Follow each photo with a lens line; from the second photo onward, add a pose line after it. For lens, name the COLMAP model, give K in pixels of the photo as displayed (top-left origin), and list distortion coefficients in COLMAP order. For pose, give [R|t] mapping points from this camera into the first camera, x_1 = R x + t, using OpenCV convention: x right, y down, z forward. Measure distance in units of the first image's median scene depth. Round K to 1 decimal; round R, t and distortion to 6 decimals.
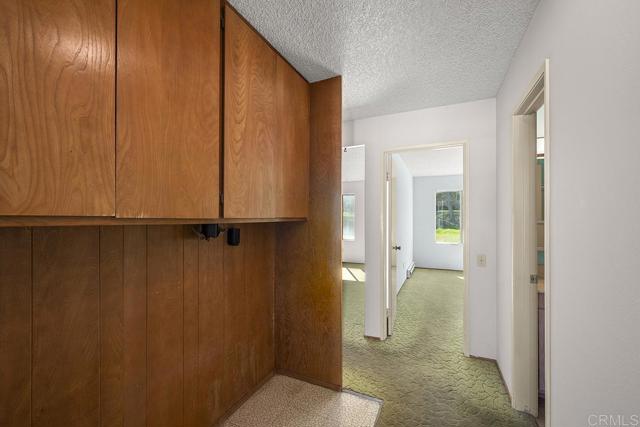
lens RADIAL K [[267.2, 0, 320.0], [0, 267.2, 213.5], [0, 0, 1]] dist [0.000579, 0.000251]
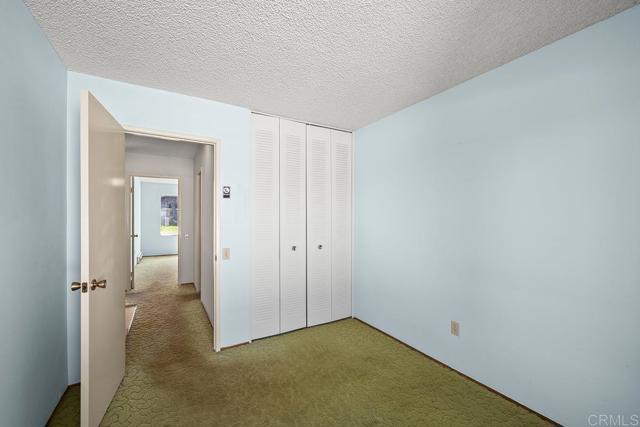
lens RADIAL K [[267.2, 0, 320.0], [0, 267.2, 213.5], [0, 0, 1]] dist [0.000579, 0.000251]
pose [[0.581653, -0.007241, 0.813405, -0.696949], [0.003075, 0.999973, 0.006703, 0.033420], [-0.813431, -0.001398, 0.581660, -1.556016]]
